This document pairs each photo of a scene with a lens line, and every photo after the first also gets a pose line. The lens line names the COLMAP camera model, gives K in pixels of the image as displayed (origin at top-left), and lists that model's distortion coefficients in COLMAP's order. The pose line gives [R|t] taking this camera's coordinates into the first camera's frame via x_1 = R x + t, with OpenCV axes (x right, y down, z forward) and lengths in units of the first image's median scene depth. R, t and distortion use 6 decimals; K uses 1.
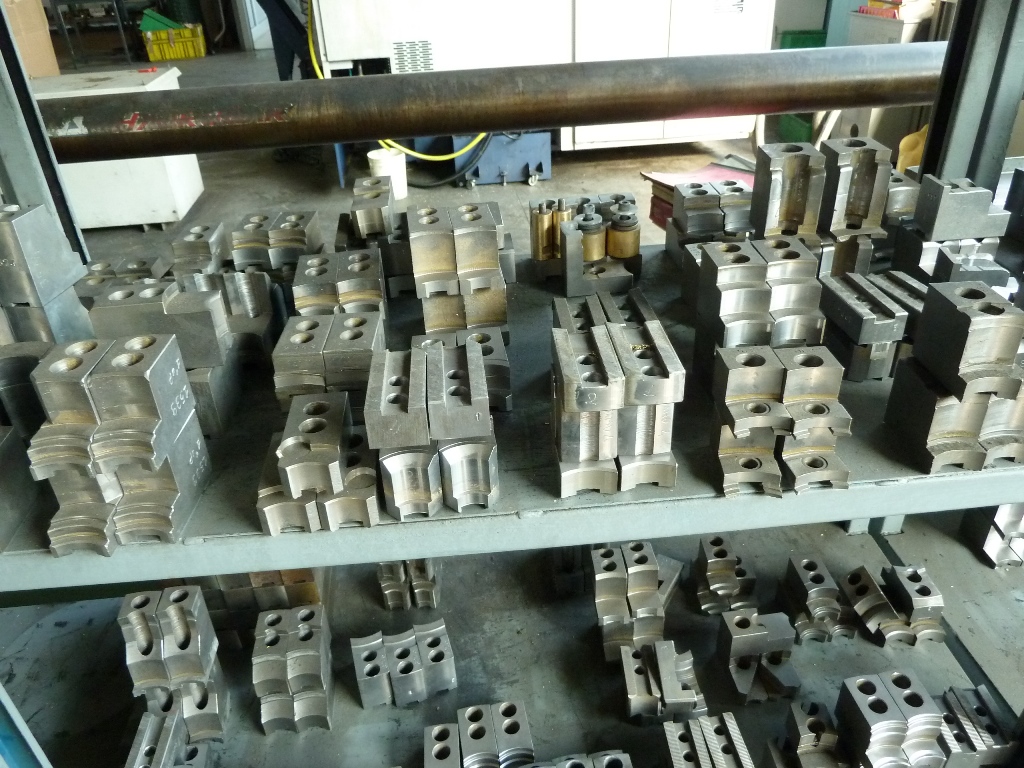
lens RADIAL K [[768.7, 0, 511.5], [0, 768.7, 382.5], [0, 0, 1]] dist [-0.035339, 0.005593]
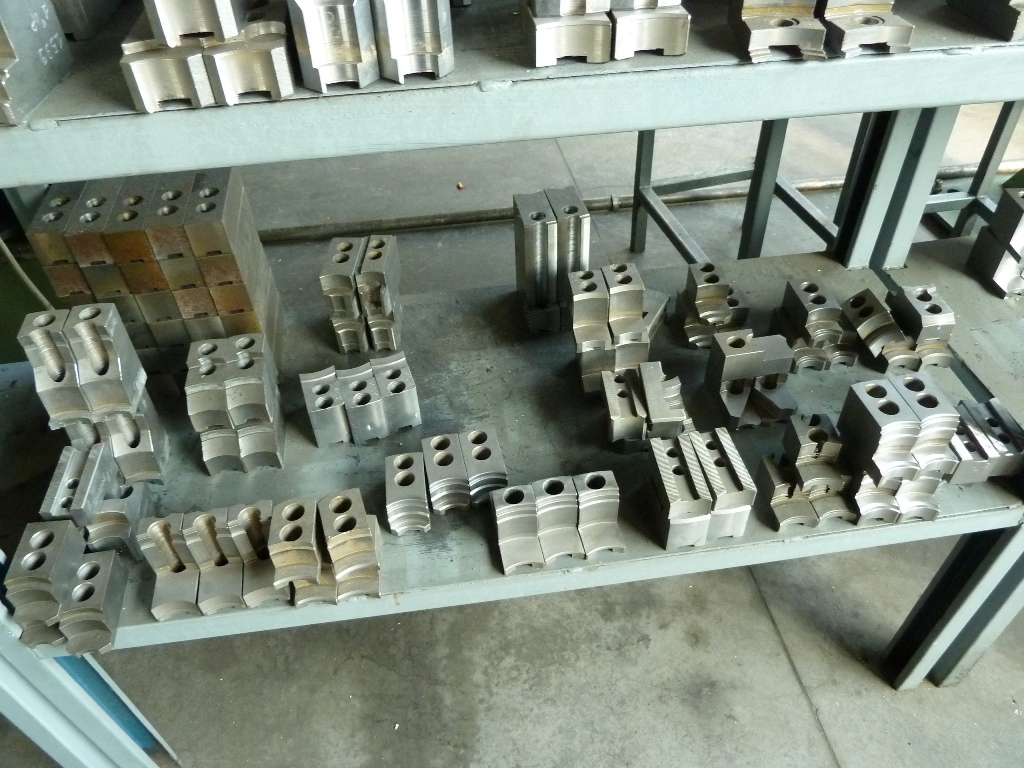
lens RADIAL K [[768.7, 0, 511.0], [0, 768.7, 381.2], [0, 0, 1]] dist [-0.035339, 0.005593]
pose [[0.999058, -0.023935, 0.036194, 0.003459], [0.016189, 0.979488, 0.200849, 0.191705], [-0.040259, -0.200074, 0.978953, 0.129638]]
